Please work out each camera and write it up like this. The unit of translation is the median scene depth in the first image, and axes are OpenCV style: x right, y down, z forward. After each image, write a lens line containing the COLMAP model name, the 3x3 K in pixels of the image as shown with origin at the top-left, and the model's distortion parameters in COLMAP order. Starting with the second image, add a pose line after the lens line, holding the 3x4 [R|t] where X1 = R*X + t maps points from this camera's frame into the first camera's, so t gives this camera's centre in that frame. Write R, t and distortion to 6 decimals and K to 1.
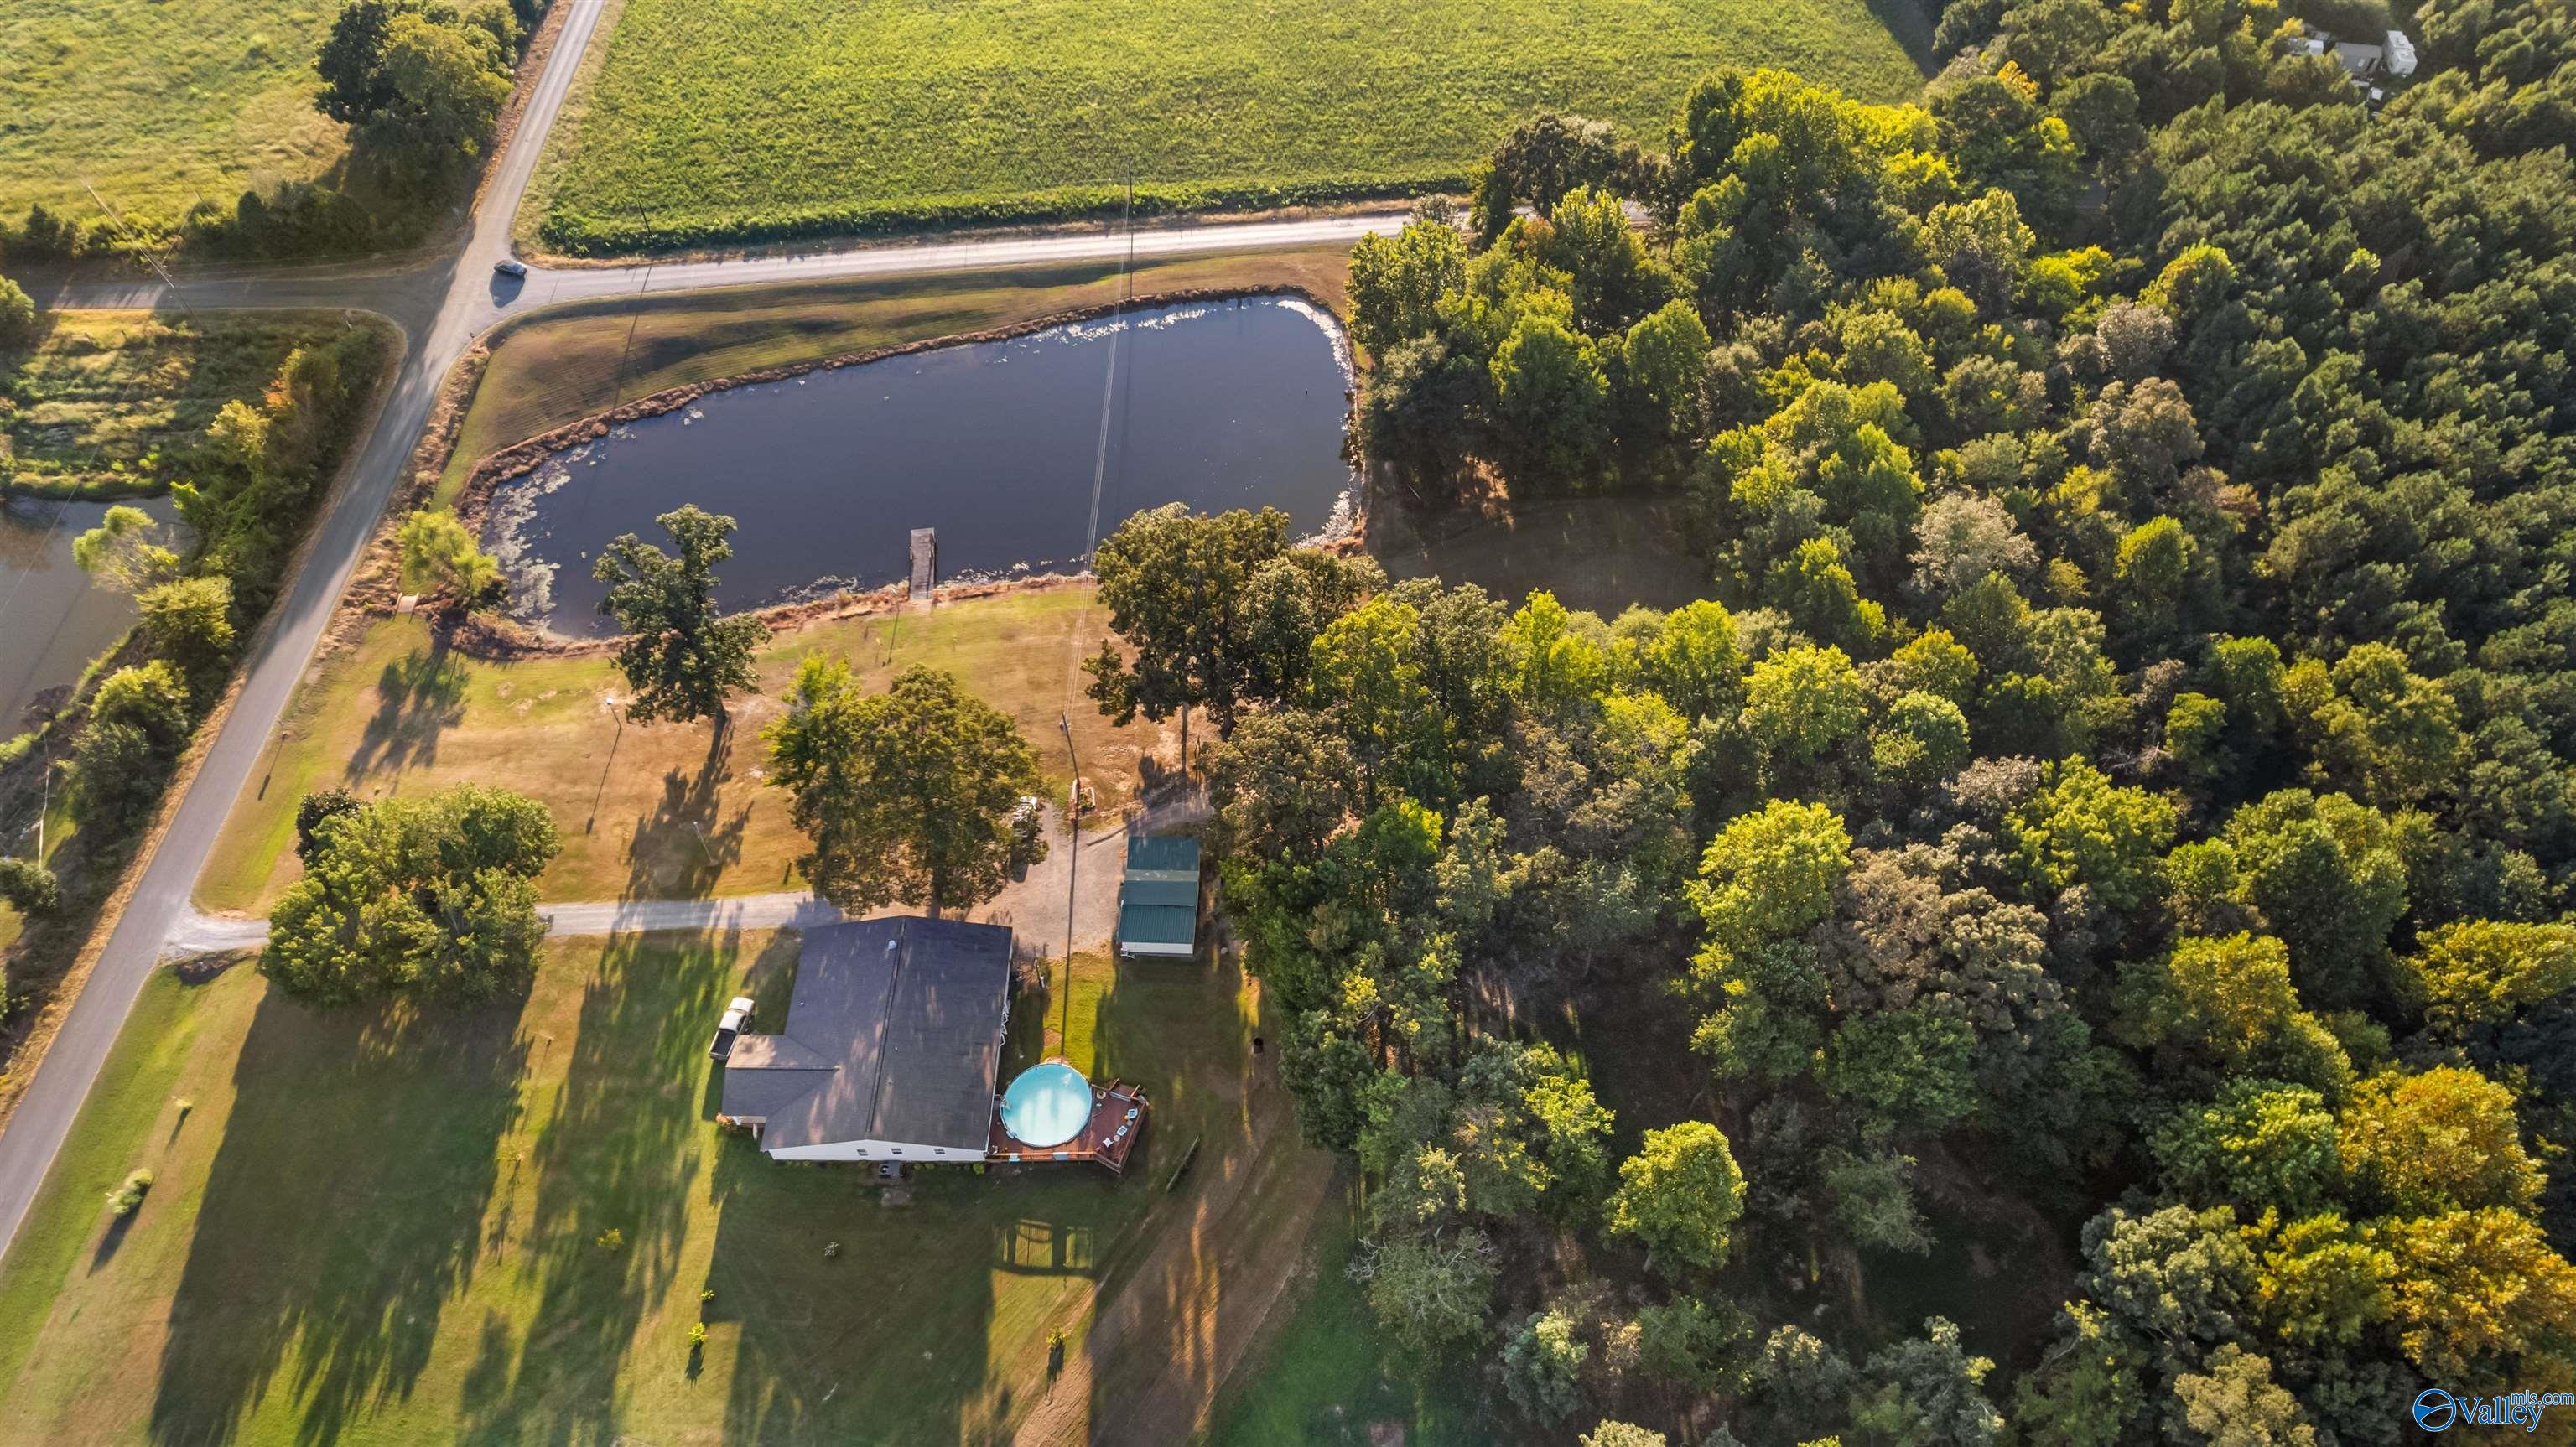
lens RADIAL K [[1666.3, 0, 1281.9], [0, 1666.3, 733.3], [0, 0, 1]] dist [-0.077312, 0.072508]
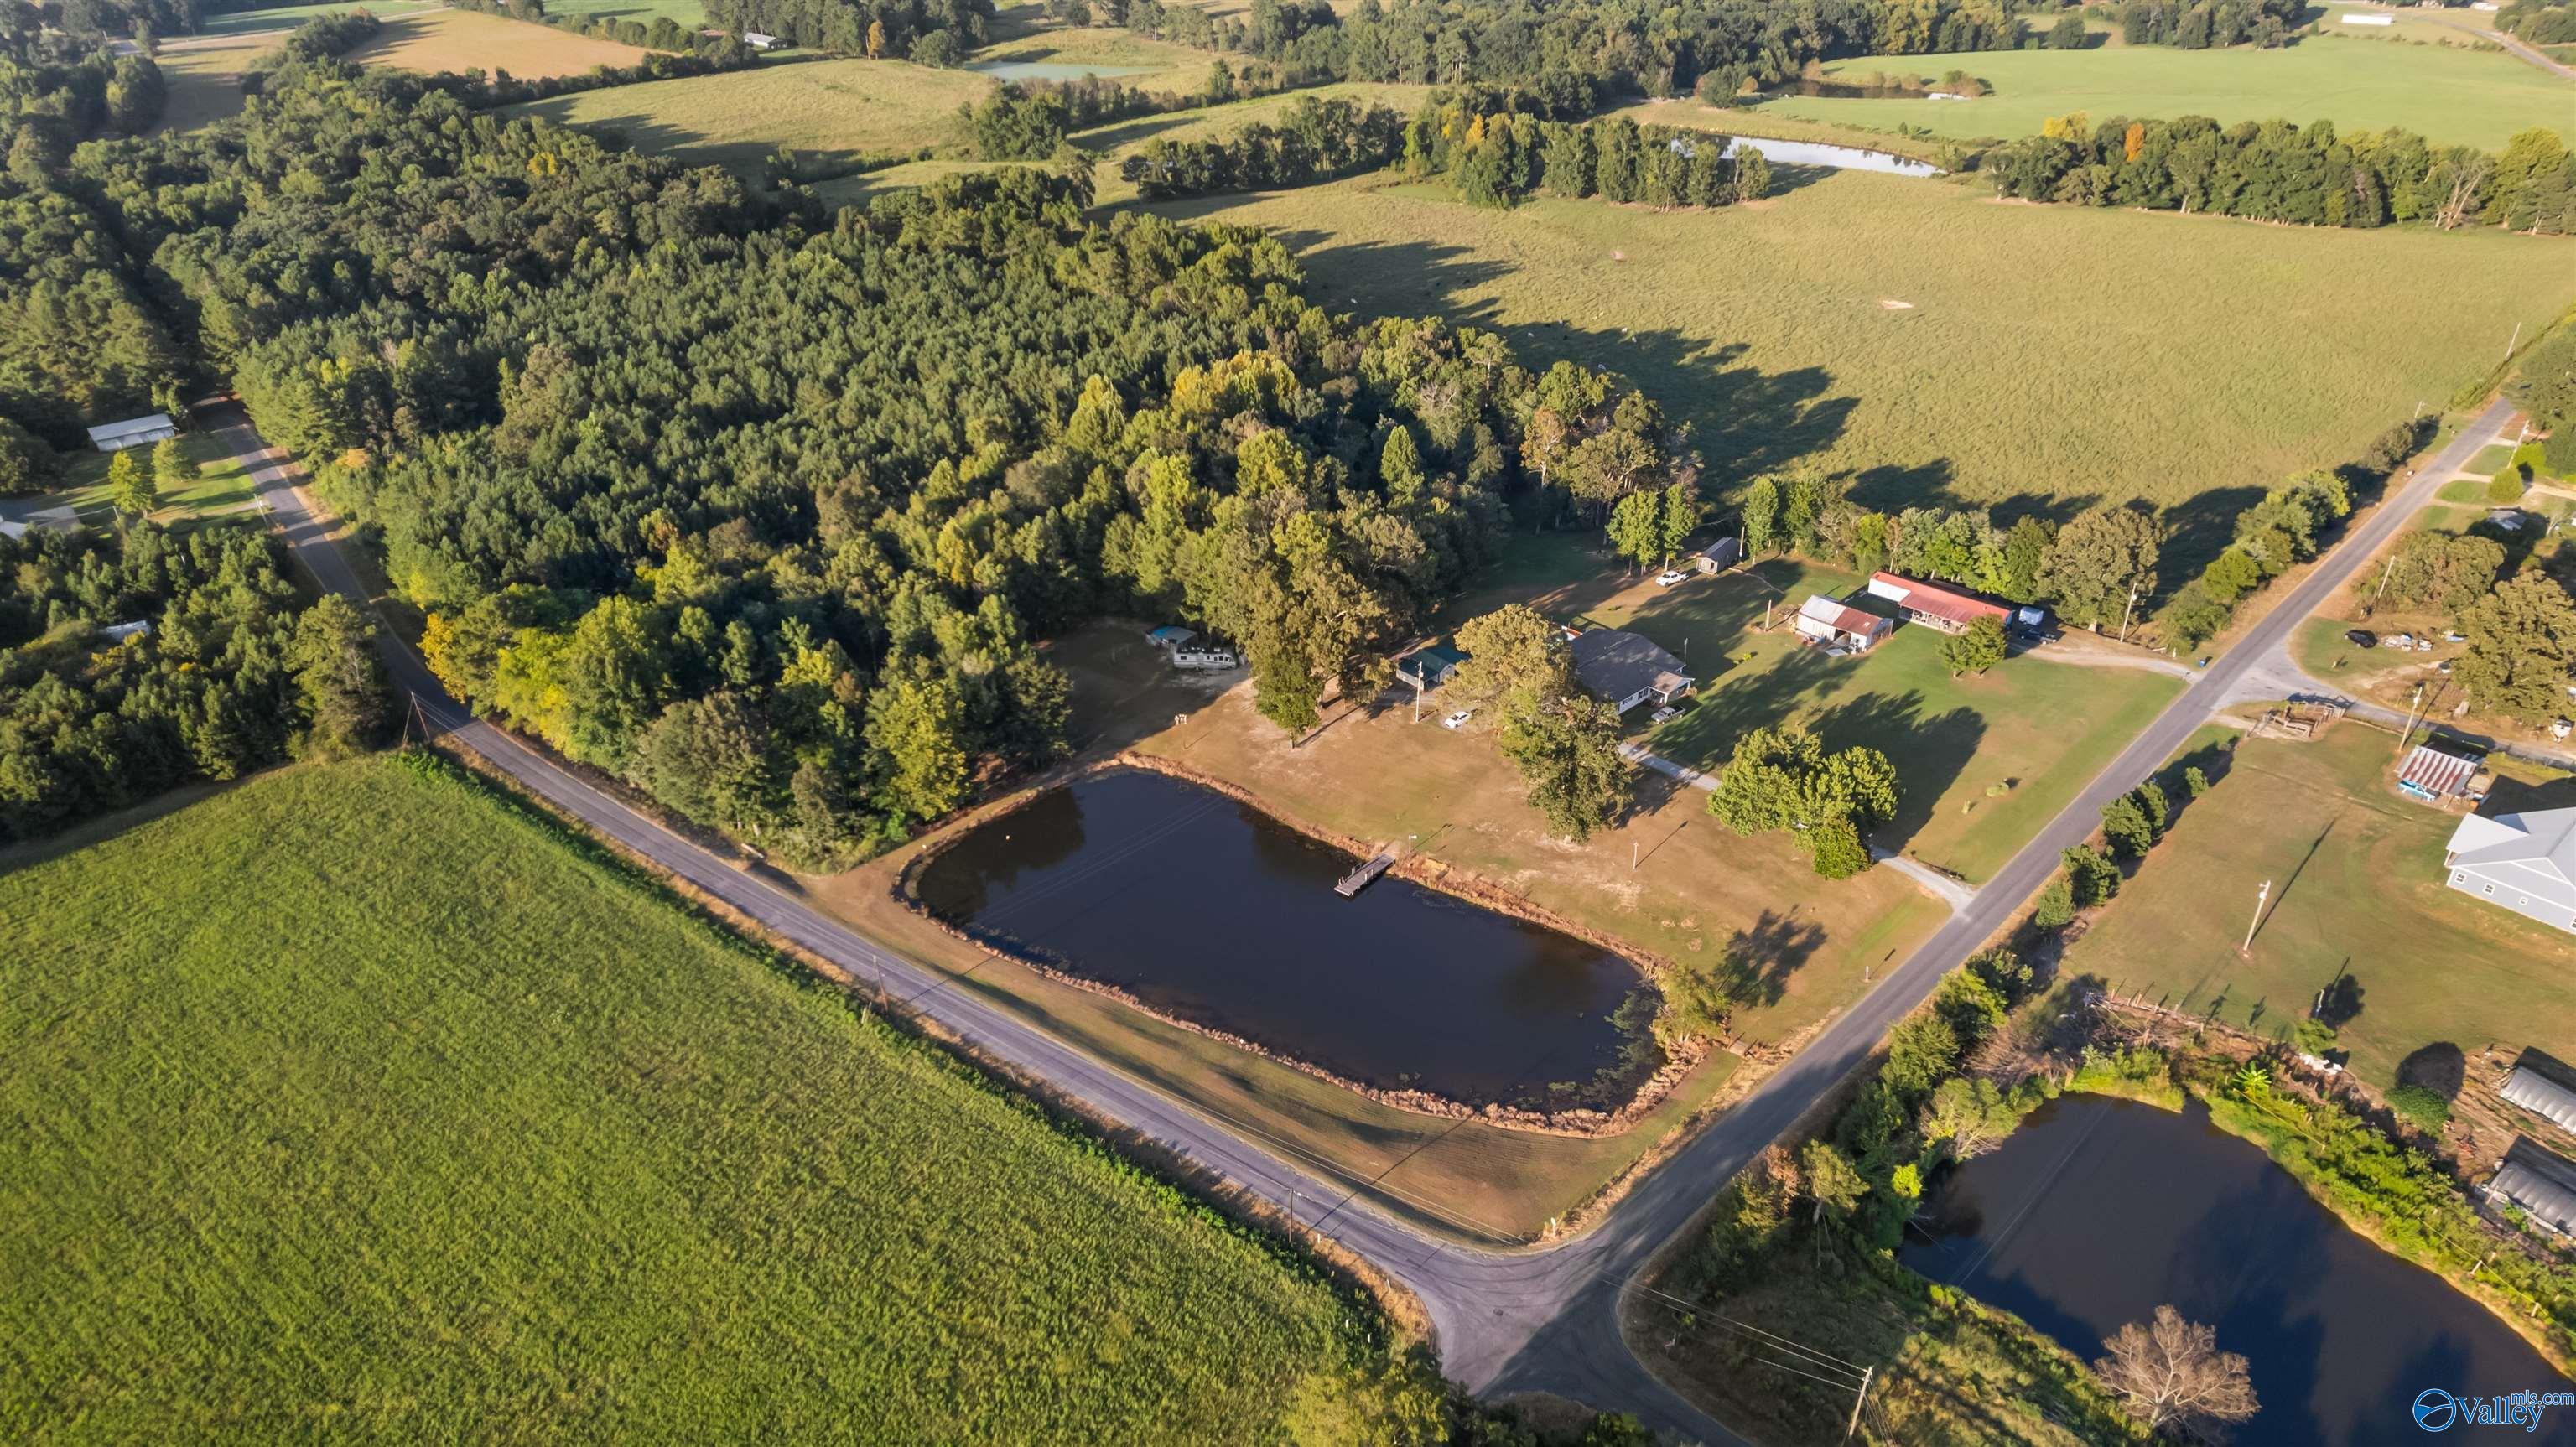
lens RADIAL K [[1666.3, 0, 1289.5], [0, 1666.3, 723.4], [0, 0, 1]] dist [-0.077312, 0.072508]
pose [[-0.698400, -0.346106, 0.626457, -1.032413], [0.561489, 0.277810, 0.779456, -1.278933], [-0.443811, 0.896121, 0.000312, 1.032064]]
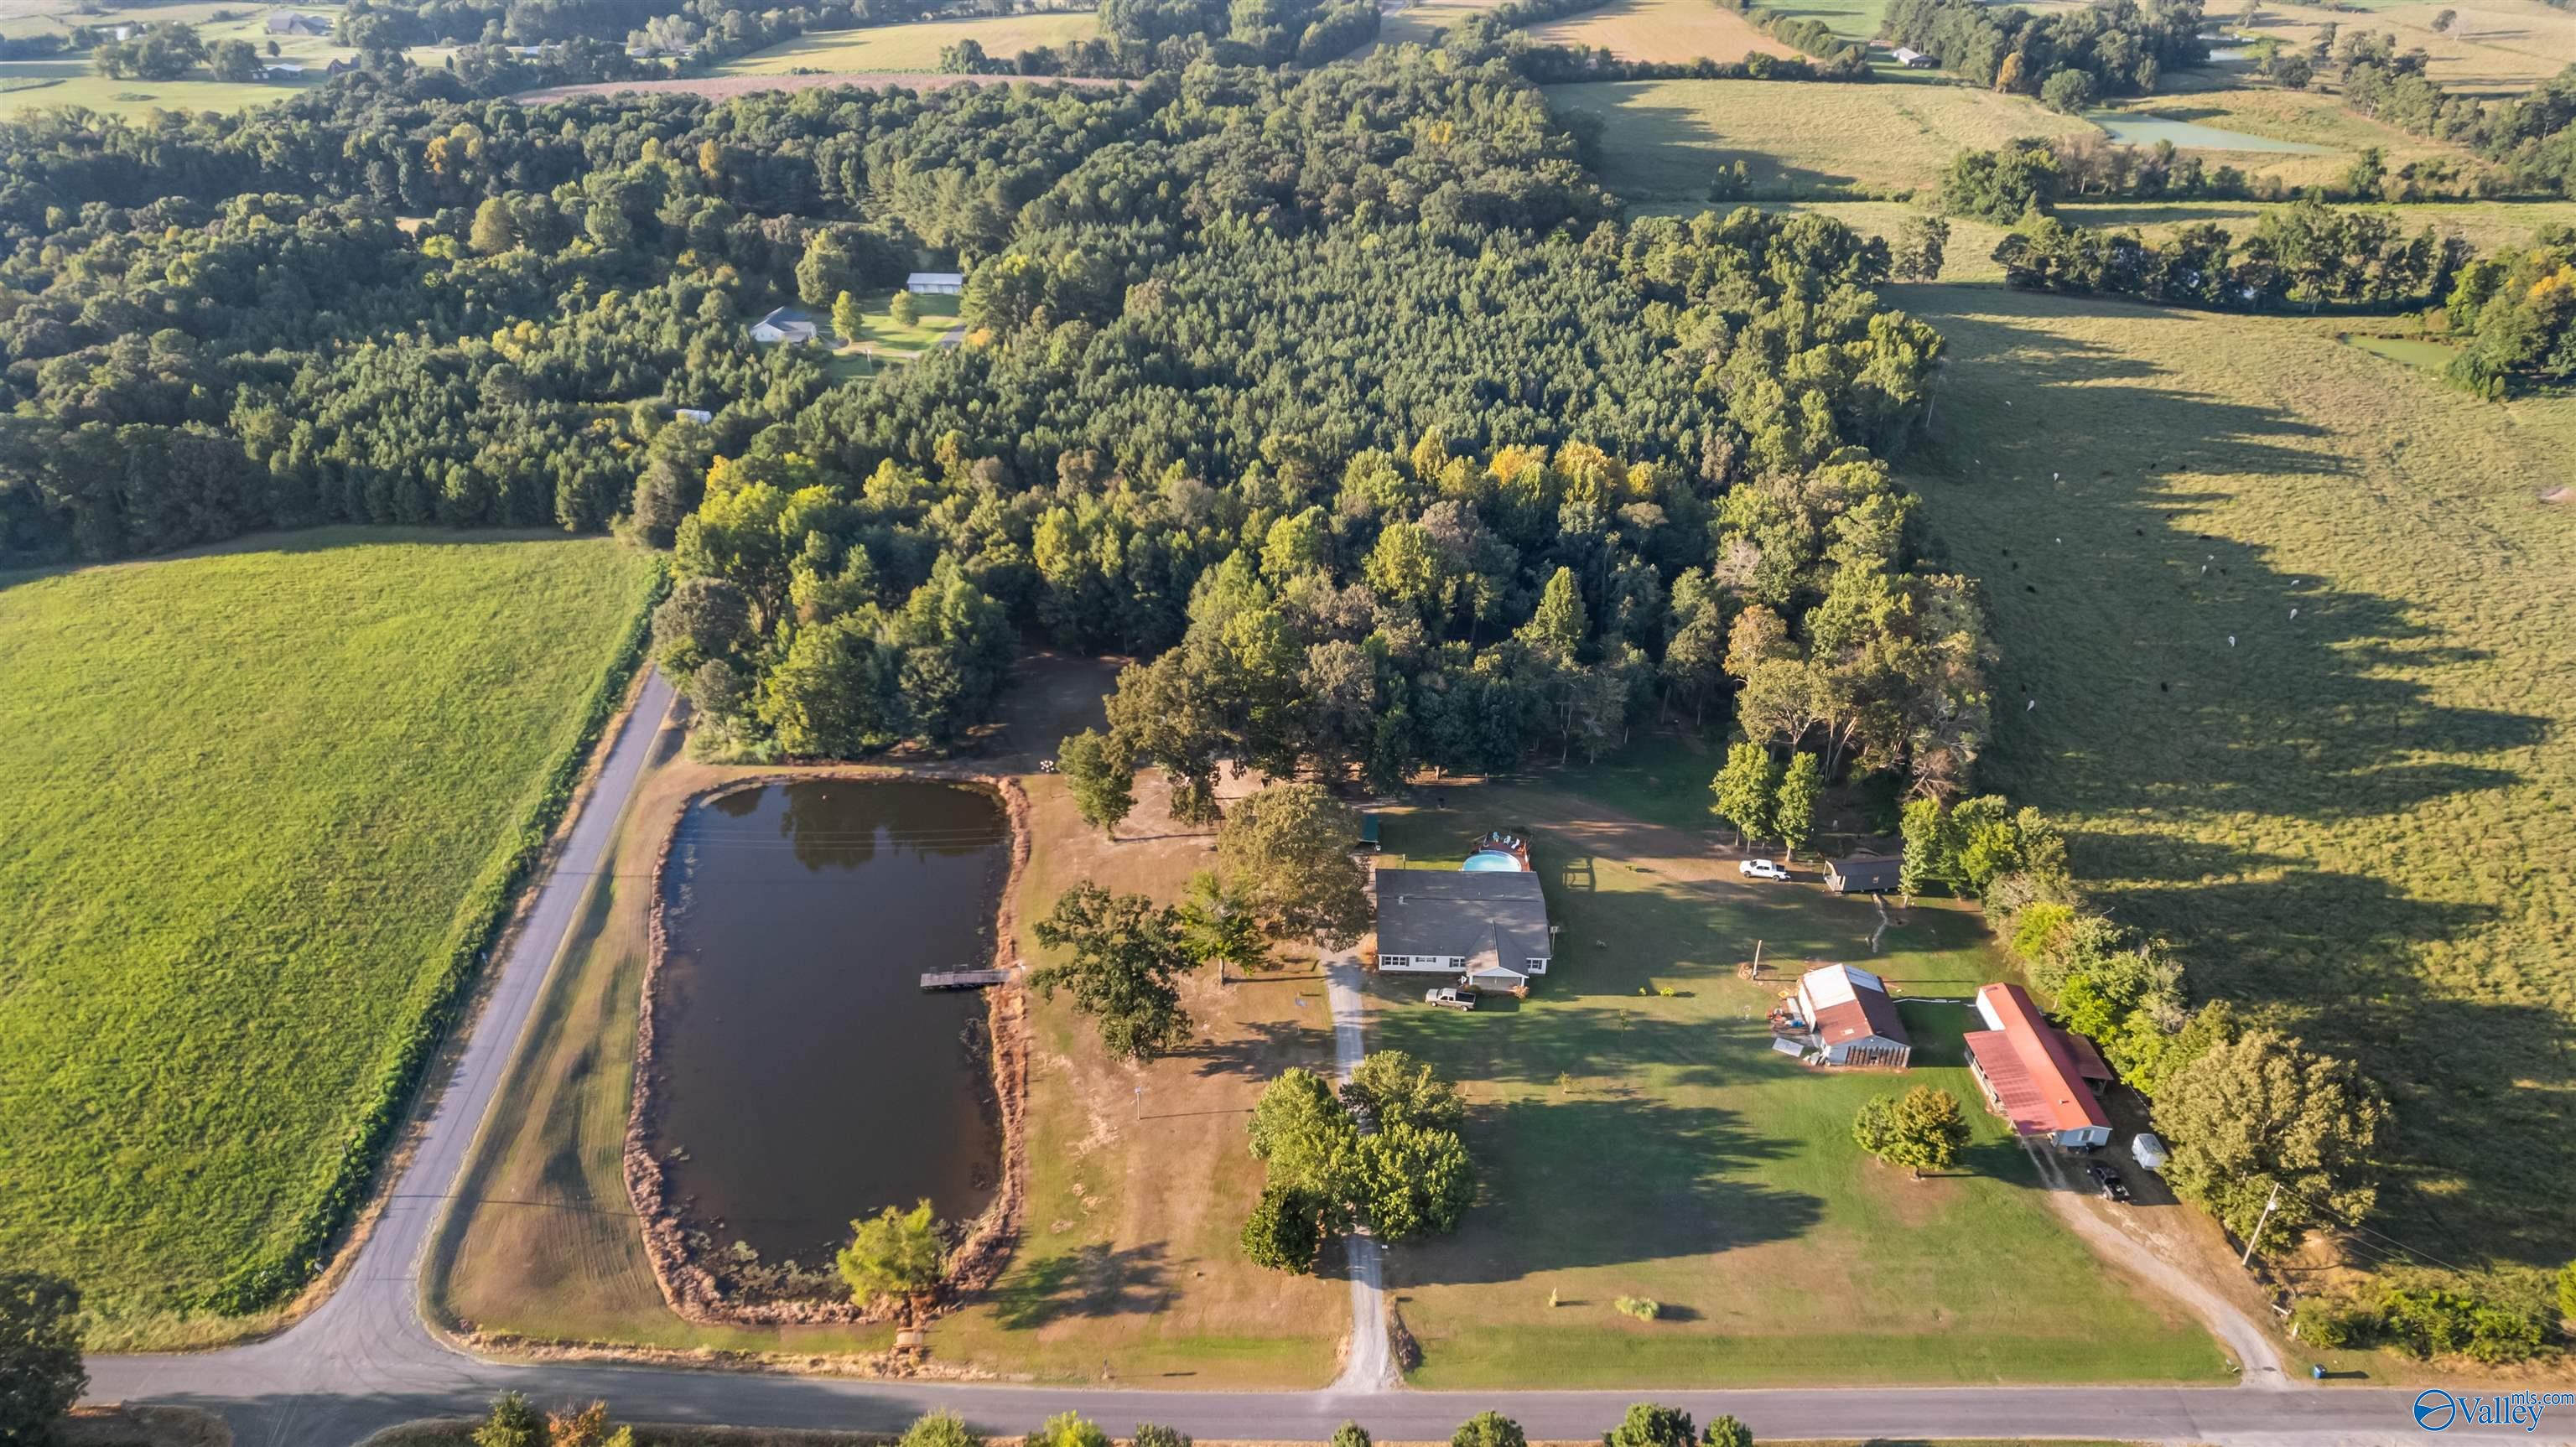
lens RADIAL K [[1666.3, 0, 1292.2], [0, 1666.3, 737.6], [0, 0, 1]] dist [-0.077312, 0.072508]
pose [[0.024159, -0.493216, 0.869571, -1.256415], [0.773441, 0.560337, 0.296331, -0.401728], [-0.633408, 0.665402, 0.395011, 0.329977]]
